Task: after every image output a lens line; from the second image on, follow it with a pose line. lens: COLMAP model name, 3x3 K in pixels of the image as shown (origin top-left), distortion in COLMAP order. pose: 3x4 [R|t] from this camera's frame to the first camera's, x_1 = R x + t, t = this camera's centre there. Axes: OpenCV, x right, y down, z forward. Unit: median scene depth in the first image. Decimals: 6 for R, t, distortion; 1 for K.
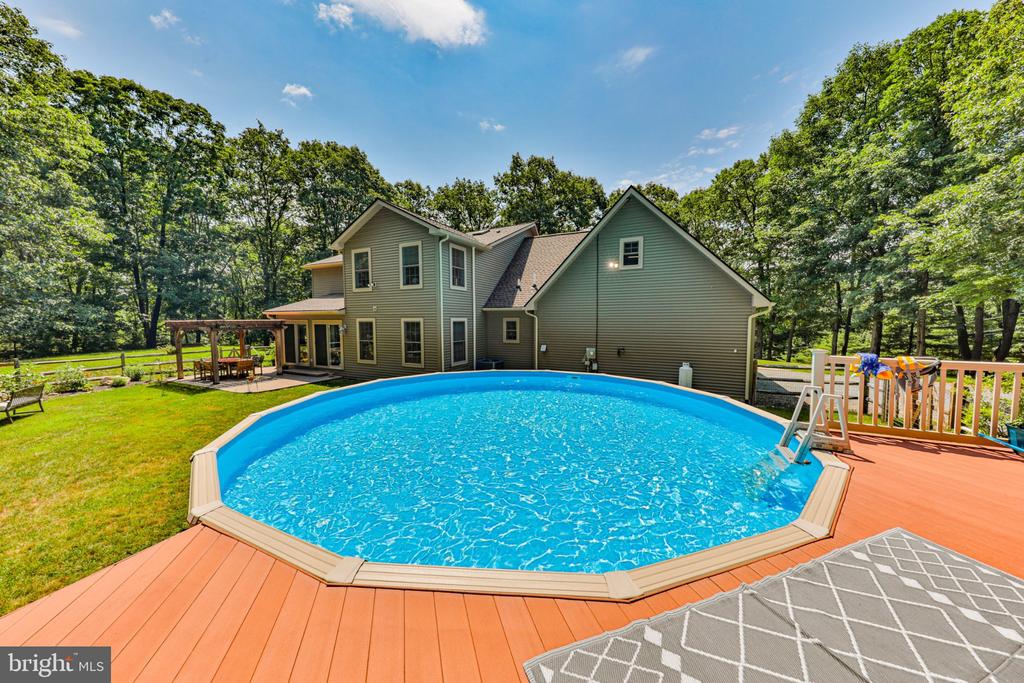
lens RADIAL K [[338.4, 0, 512.0], [0, 338.4, 341.5], [0, 0, 1]] dist [0.013010, -0.003036]
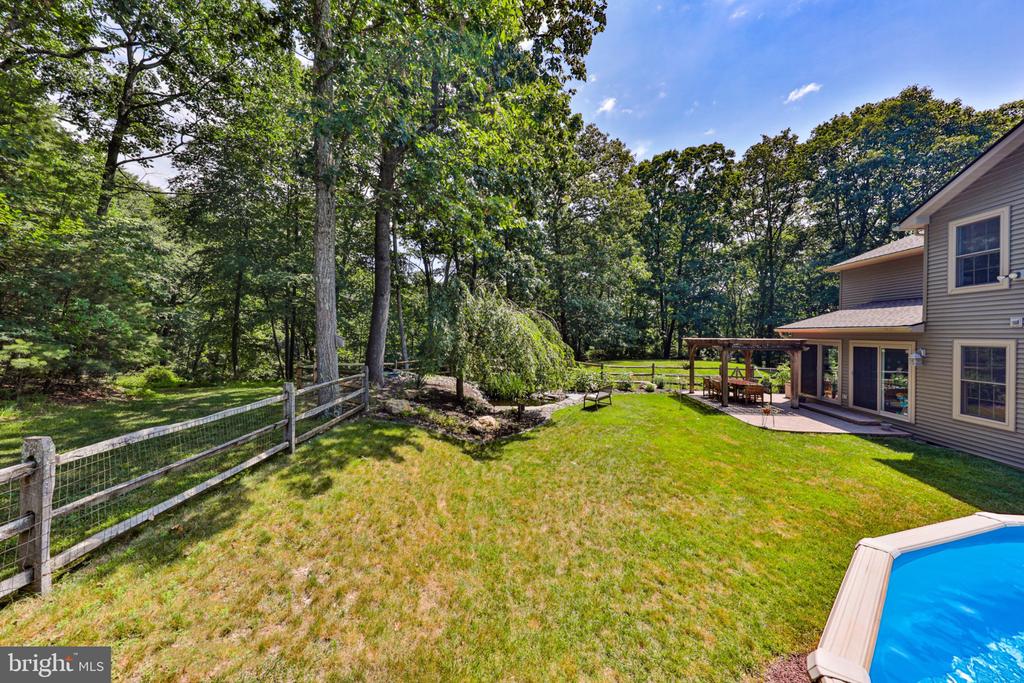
lens RADIAL K [[335.8, 0, 500.2], [0, 335.8, 332.0], [0, 0, 1]] dist [-0.006826, -0.000171]
pose [[0.301688, 0.003360, -0.953401, -0.132041], [-0.073365, 0.997111, -0.019701, -0.012001], [0.950580, 0.075890, 0.301062, 0.090568]]
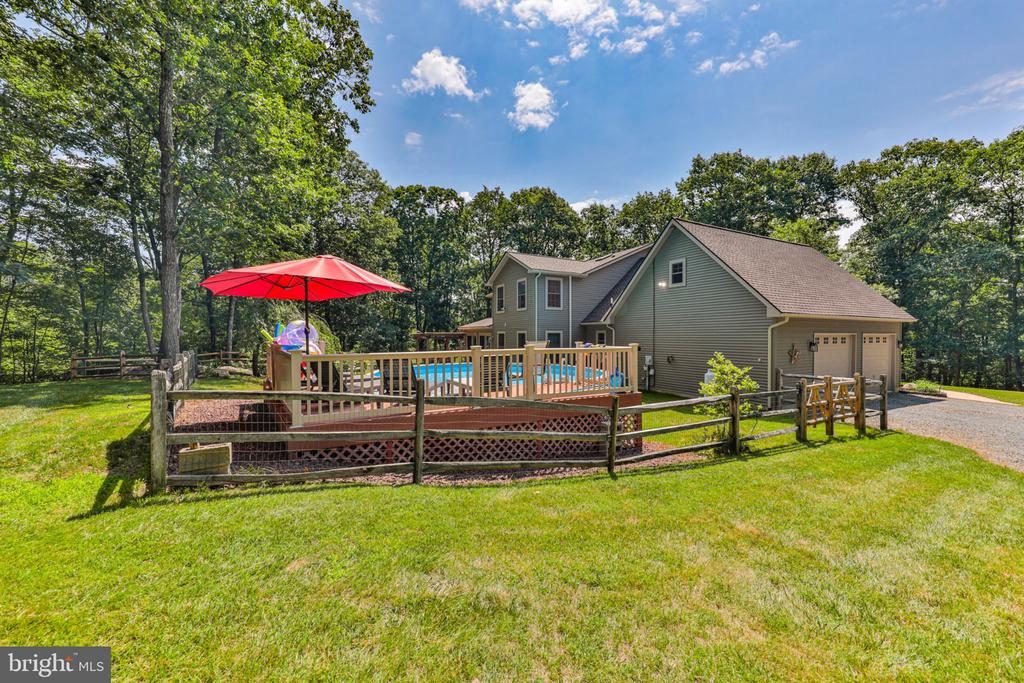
lens RADIAL K [[380.5, 0, 512.0], [0, 380.5, 341.5], [0, 0, 1]] dist [0.014410, 0.000028]
pose [[0.812965, 0.010691, -0.582215, 0.451650], [-0.039875, 0.998507, -0.037343, 0.027961], [0.580946, 0.053574, 0.812177, -0.245258]]
